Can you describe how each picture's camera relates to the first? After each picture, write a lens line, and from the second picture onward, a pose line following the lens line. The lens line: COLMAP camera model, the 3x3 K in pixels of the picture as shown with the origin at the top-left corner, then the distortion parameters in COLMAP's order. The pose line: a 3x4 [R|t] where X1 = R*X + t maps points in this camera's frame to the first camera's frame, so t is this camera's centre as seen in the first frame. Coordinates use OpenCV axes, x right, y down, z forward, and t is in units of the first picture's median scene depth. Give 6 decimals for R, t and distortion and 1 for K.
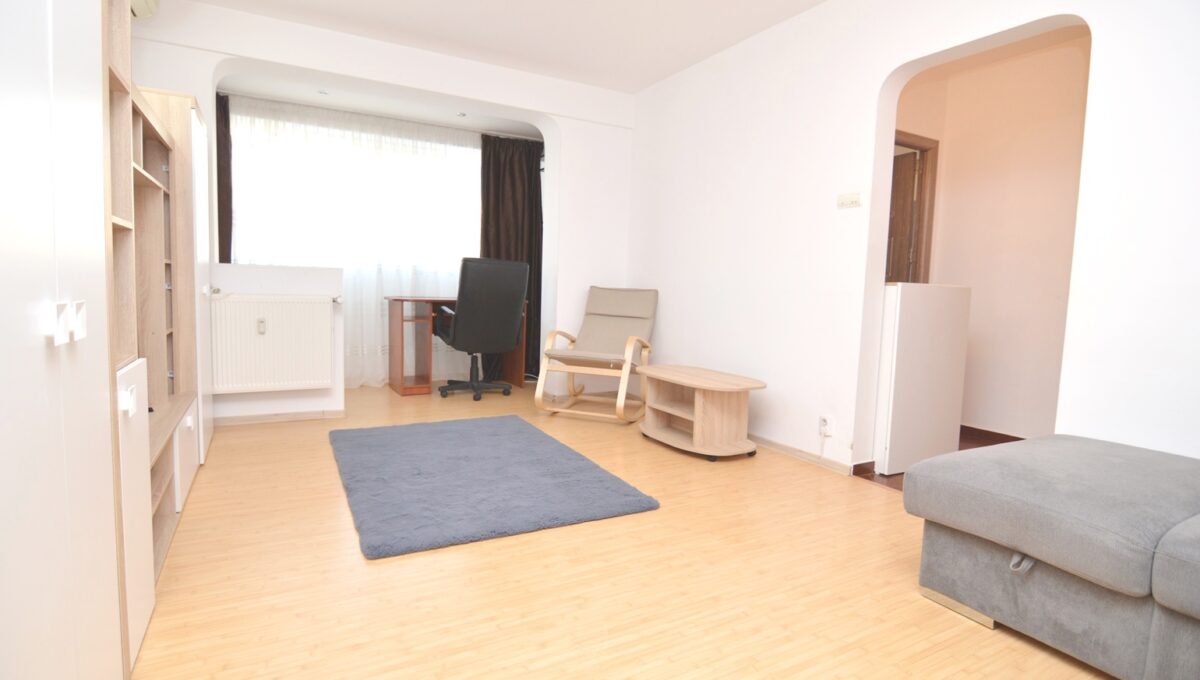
lens RADIAL K [[589.3, 0, 591.7], [0, 589.3, 338.6], [0, 0, 1]] dist [-0.003688, -0.011094]
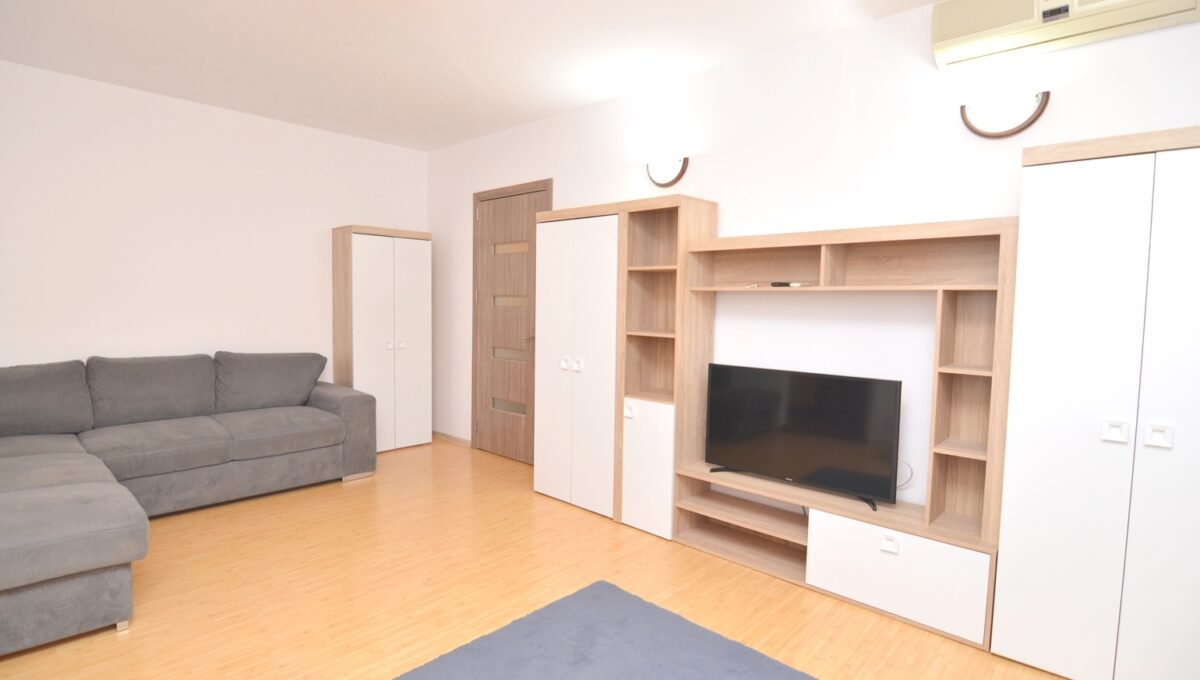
lens RADIAL K [[589.3, 0, 591.7], [0, 589.3, 338.6], [0, 0, 1]] dist [-0.003688, -0.011094]
pose [[-0.951710, -0.028458, -0.305678, 0.038495], [-0.073857, 0.987675, 0.137999, -0.238304], [0.297983, 0.153912, -0.942081, 1.521224]]
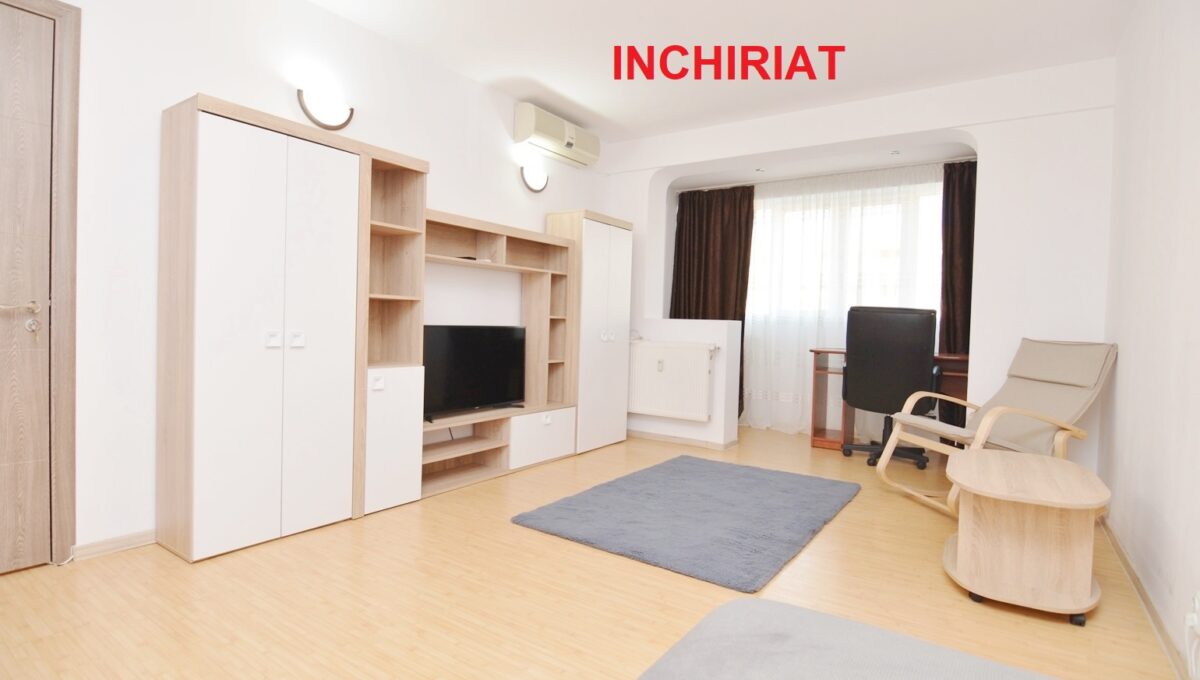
lens RADIAL K [[589.3, 0, 591.7], [0, 589.3, 338.6], [0, 0, 1]] dist [-0.003688, -0.011094]
pose [[0.446459, 0.006082, -0.894783, 0.695382], [-0.094502, 0.994705, -0.040392, -0.016786], [0.889800, 0.102592, 0.444670, 0.355485]]
